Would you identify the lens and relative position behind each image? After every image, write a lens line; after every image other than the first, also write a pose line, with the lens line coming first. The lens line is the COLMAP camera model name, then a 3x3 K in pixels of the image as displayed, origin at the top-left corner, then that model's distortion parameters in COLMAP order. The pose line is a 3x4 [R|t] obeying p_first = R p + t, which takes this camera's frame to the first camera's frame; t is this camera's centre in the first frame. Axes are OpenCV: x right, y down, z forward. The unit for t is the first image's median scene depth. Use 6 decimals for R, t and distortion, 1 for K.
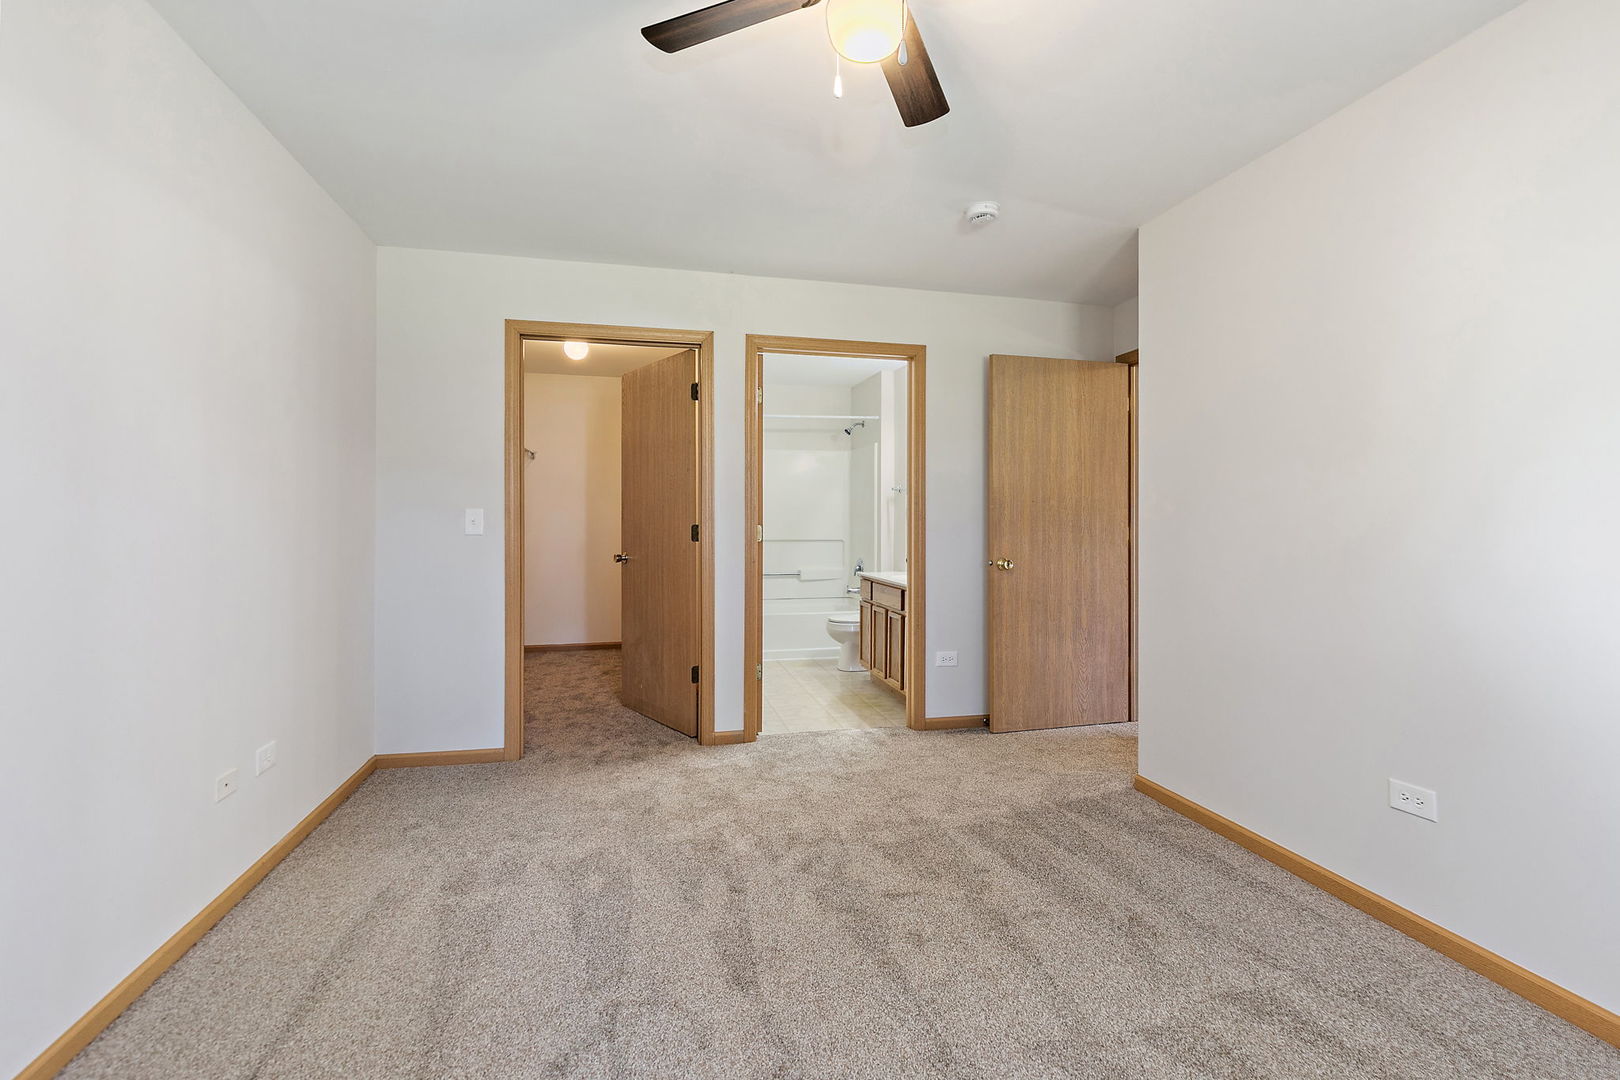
lens RADIAL K [[748.8, 0, 811.5], [0, 748.8, 534.0], [0, 0, 1]] dist [-0.000397, -0.001862]
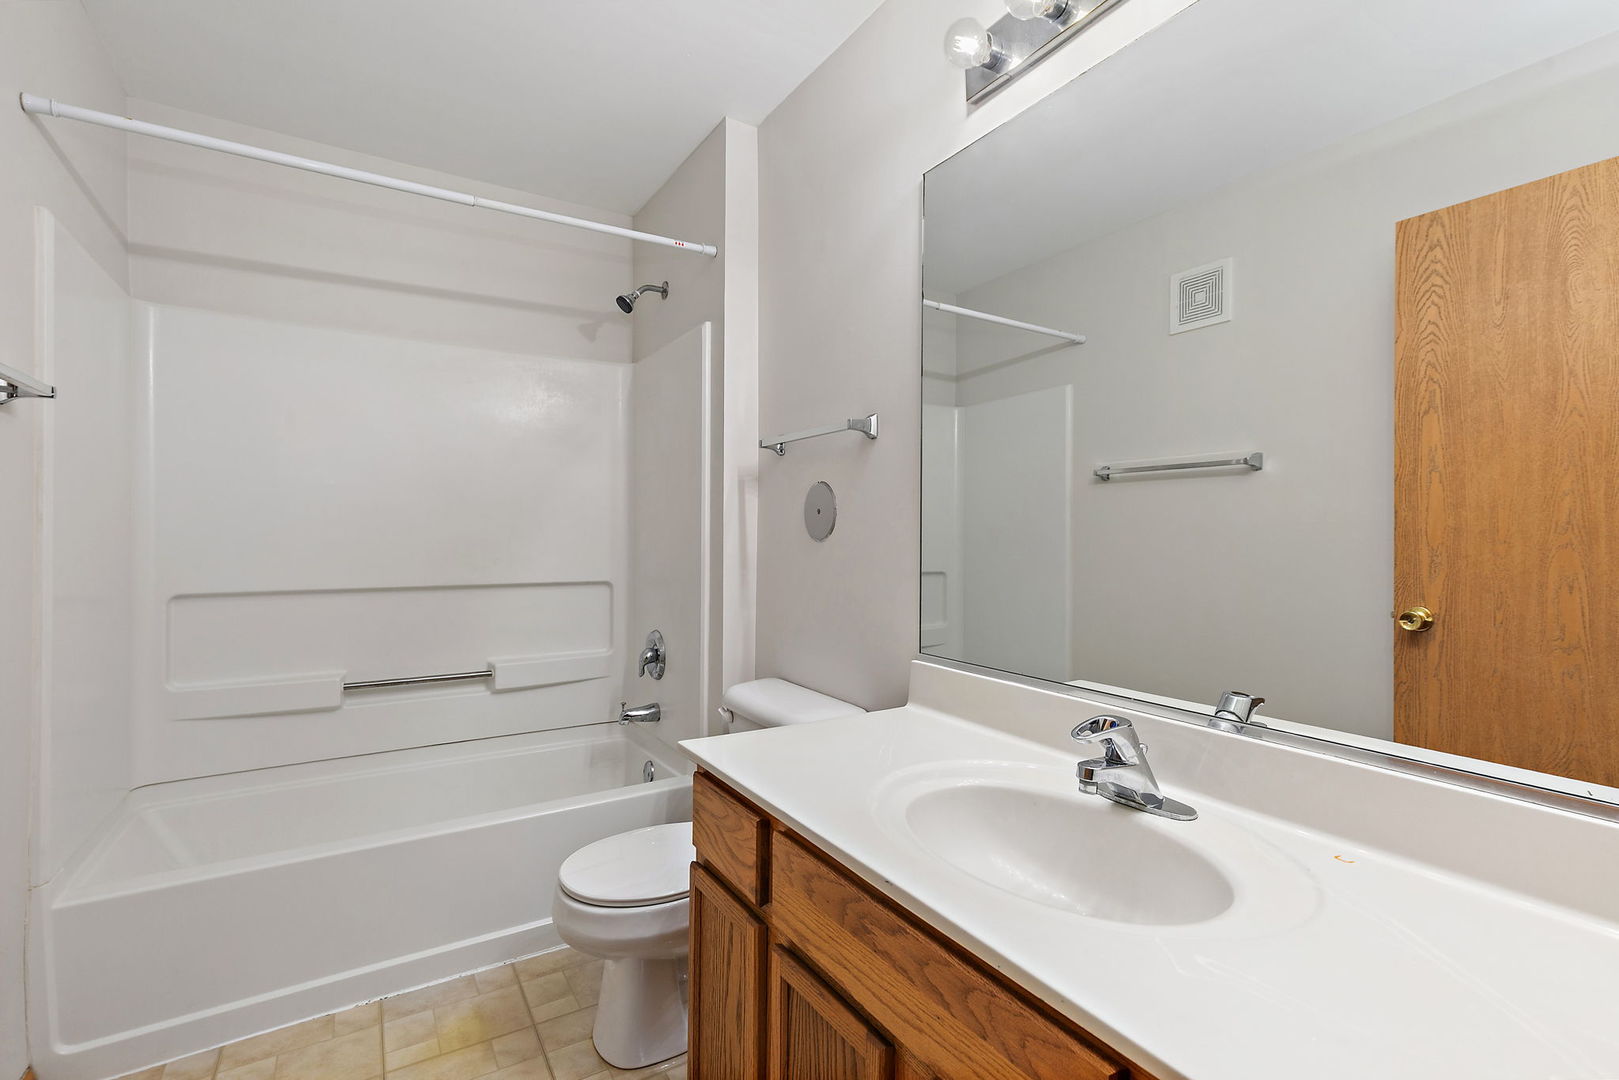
lens RADIAL K [[712.2, 0, 800.8], [0, 712.2, 541.0], [0, 0, 1]] dist [-0.000616, 0.000006]
pose [[0.950272, 0.004305, 0.311392, 0.020107], [-0.003612, 0.999990, -0.002803, -0.012970], [-0.311401, 0.001539, 0.950277, 0.611891]]
